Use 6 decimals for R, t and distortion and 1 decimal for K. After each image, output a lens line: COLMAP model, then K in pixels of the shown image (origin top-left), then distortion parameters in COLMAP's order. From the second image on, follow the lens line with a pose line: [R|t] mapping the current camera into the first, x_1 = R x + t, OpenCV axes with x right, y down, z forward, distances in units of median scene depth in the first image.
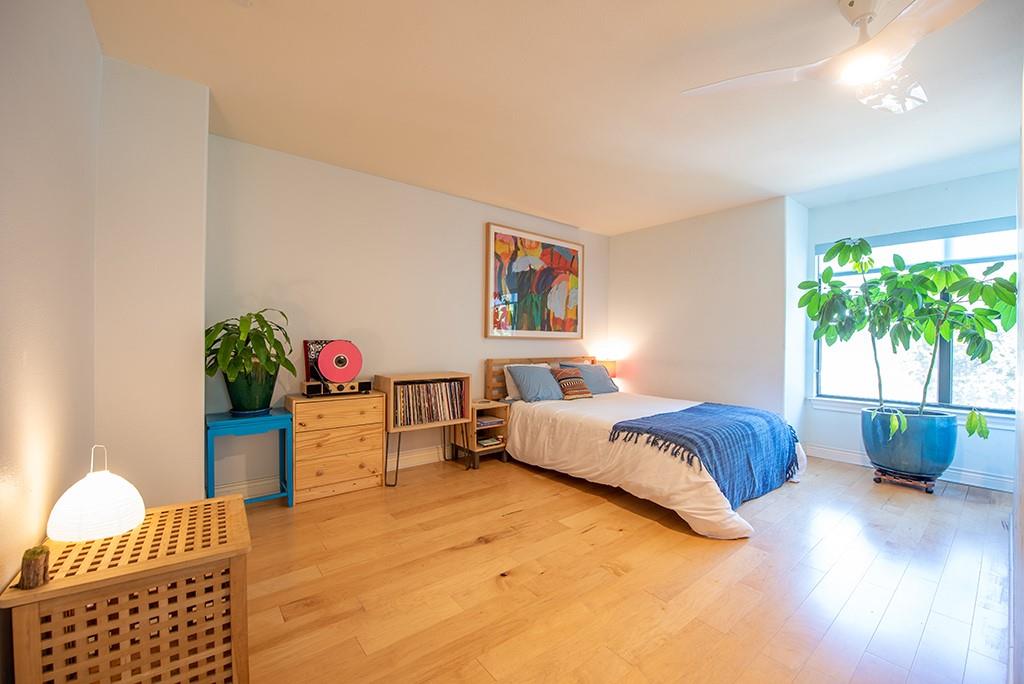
lens RADIAL K [[408.0, 0, 510.9], [0, 408.0, 343.9], [0, 0, 1]] dist [-0.019282, -0.000675]
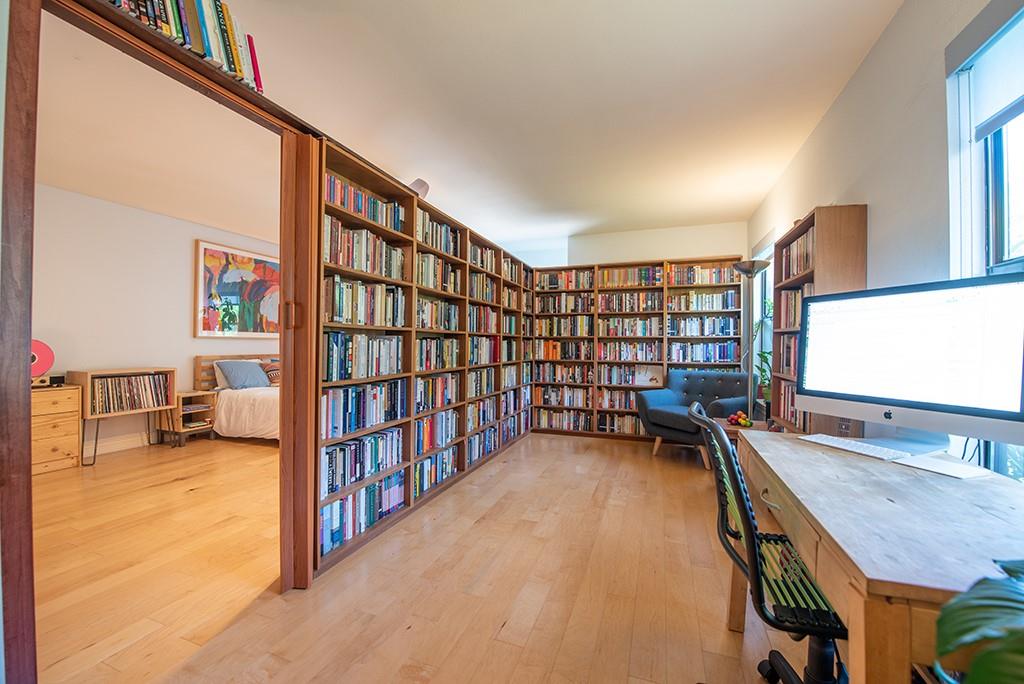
lens RADIAL K [[408.0, 0, 510.9], [0, 408.0, 343.9], [0, 0, 1]] dist [-0.019282, -0.000675]
pose [[0.849342, -0.000928, 0.527842, 0.111769], [0.000372, 0.999999, 0.001159, 0.001802], [-0.527843, -0.000788, 0.849342, -0.519302]]
